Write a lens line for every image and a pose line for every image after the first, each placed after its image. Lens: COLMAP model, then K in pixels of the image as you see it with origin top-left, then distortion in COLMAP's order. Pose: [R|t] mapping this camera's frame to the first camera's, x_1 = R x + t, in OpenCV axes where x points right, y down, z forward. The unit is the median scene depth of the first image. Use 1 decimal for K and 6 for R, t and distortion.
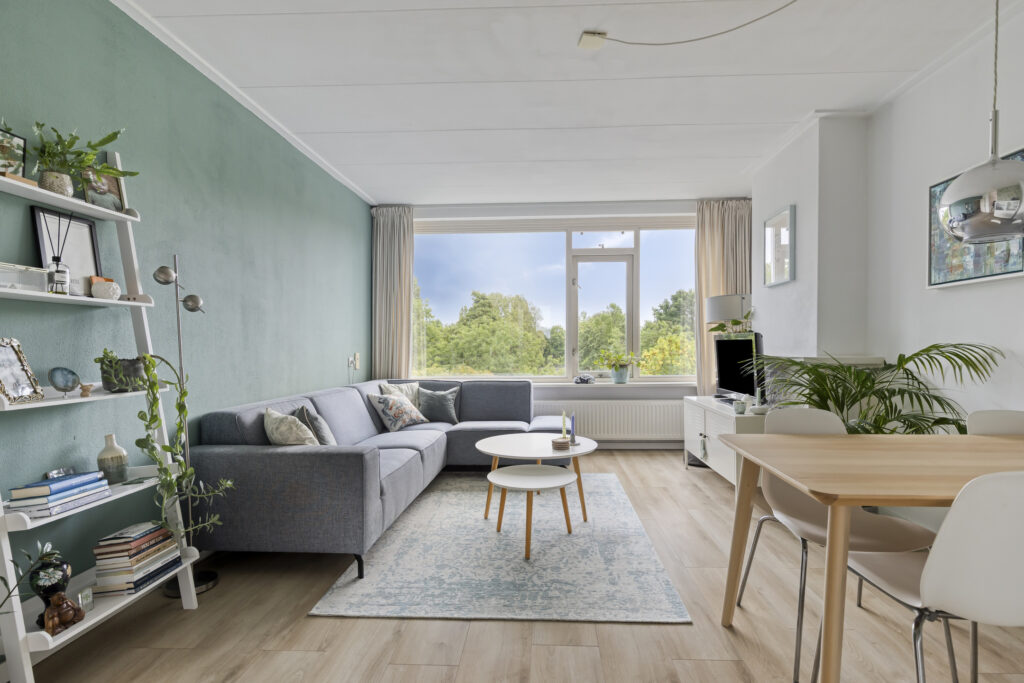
lens RADIAL K [[496.5, 0, 512.0], [0, 496.5, 341.5], [0, 0, 1]] dist [0.006347, 0.000994]
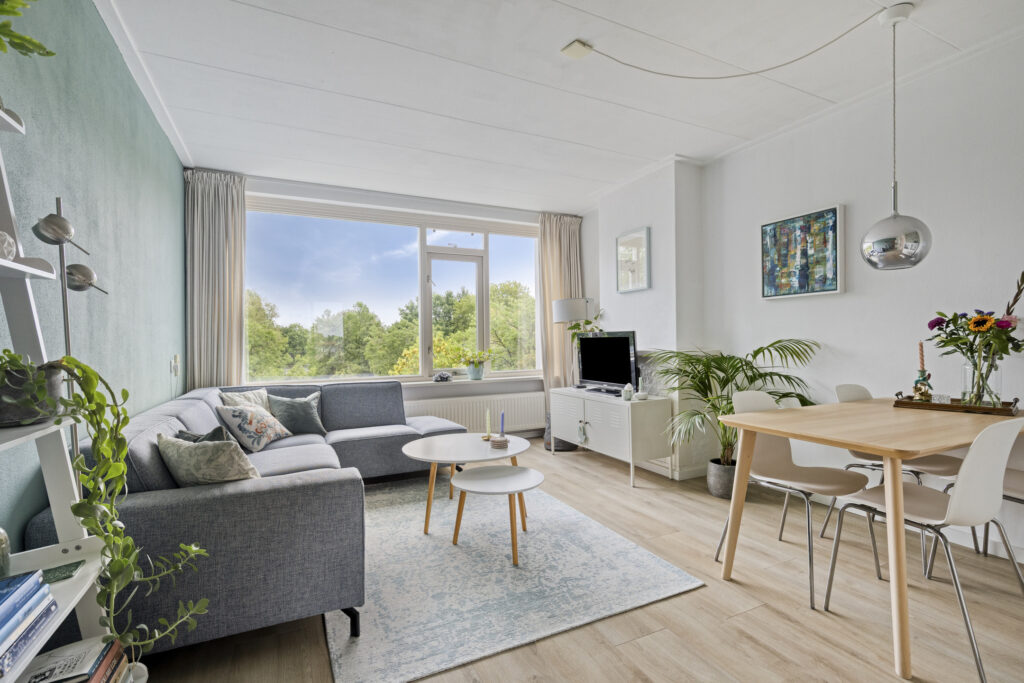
lens RADIAL K [[482.2, 0, 509.5], [0, 482.2, 331.3], [0, 0, 1]] dist [0.001850, -0.000084]
pose [[0.873141, 0.005943, 0.487431, -0.252464], [0.003189, 0.999835, -0.017902, 0.002083], [-0.487457, 0.017185, 0.872978, 0.108492]]
